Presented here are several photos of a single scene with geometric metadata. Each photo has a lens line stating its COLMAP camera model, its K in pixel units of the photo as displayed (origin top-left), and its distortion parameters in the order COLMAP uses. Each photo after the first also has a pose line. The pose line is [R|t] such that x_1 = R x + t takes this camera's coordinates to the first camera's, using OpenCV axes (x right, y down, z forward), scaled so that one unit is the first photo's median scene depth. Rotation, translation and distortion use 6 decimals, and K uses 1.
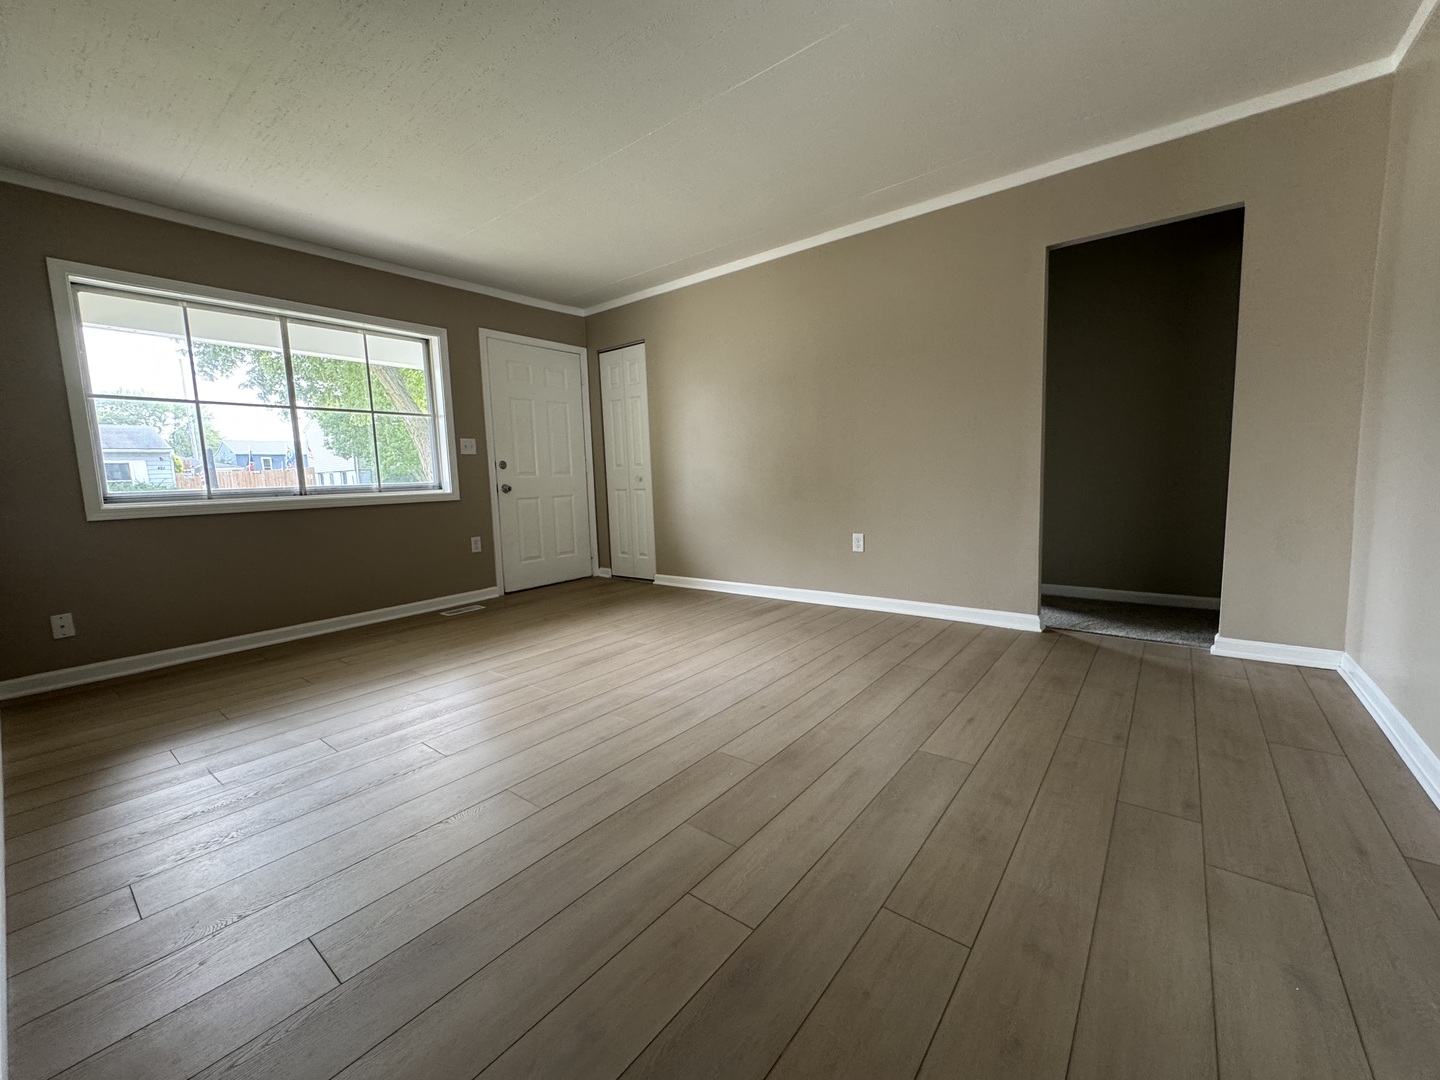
lens RADIAL K [[579.3, 0, 717.0], [0, 579.3, 536.5], [0, 0, 1]] dist [-0.003692, 0.000842]
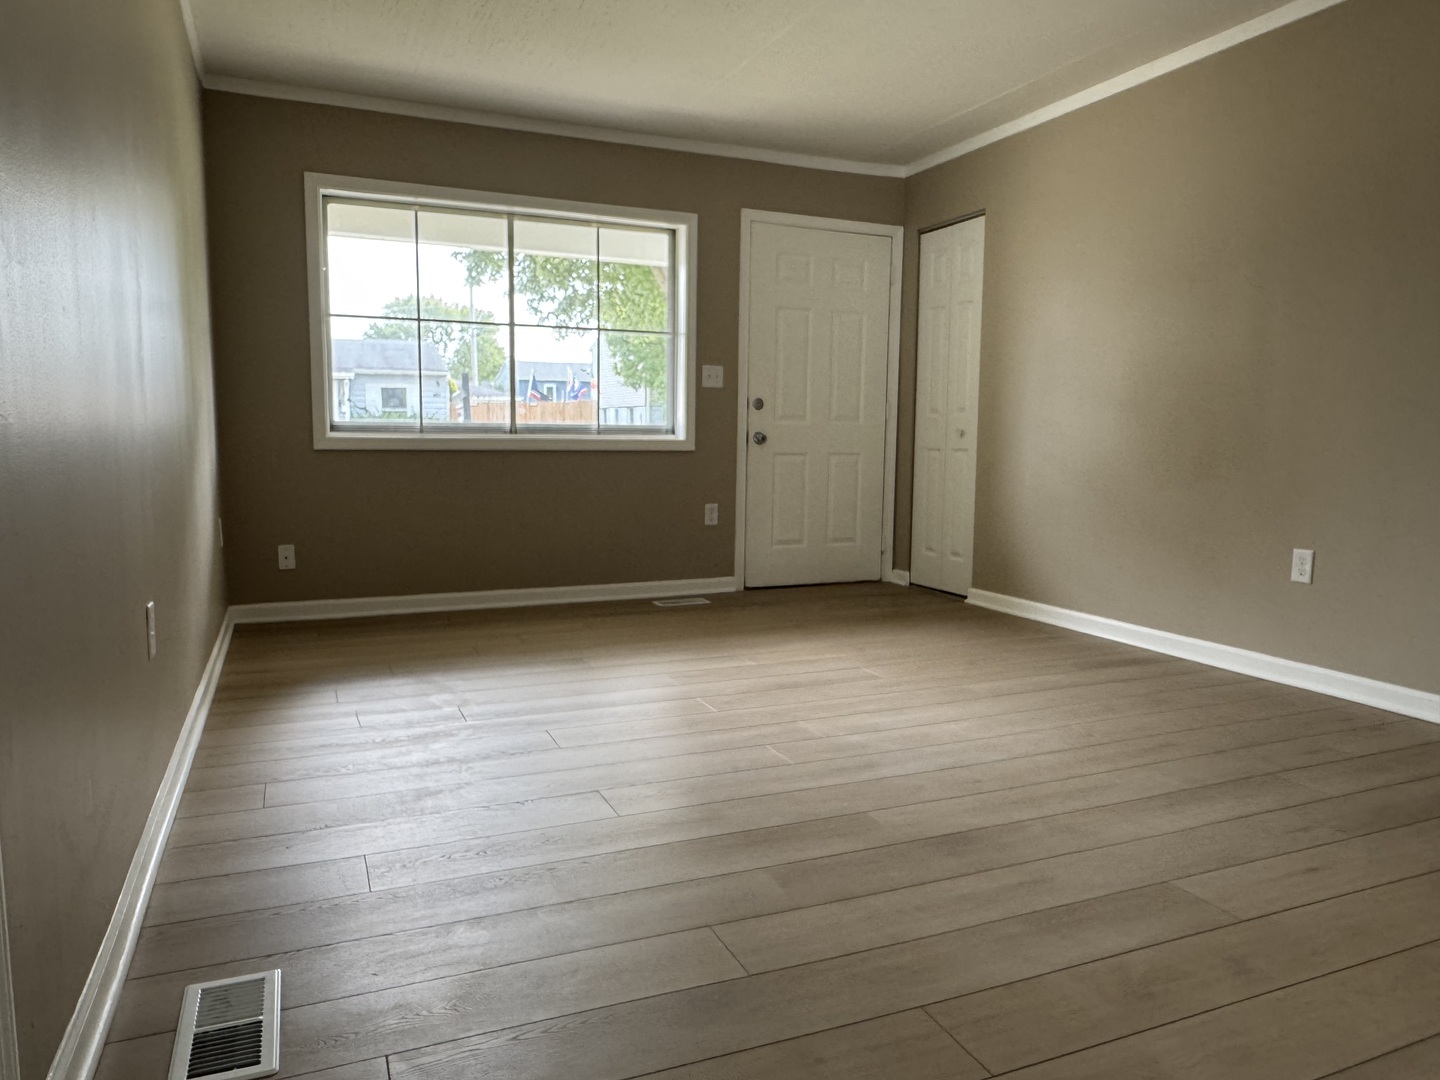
lens RADIAL K [[997.7, 0, 723.1], [0, 997.7, 538.1], [0, 0, 1]] dist [-0.006912, 0.001533]
pose [[0.878537, 0.093897, -0.468355, 0.201333], [-0.091101, 0.995429, 0.028680, 0.007627], [0.468907, 0.017472, 0.883075, -0.088643]]
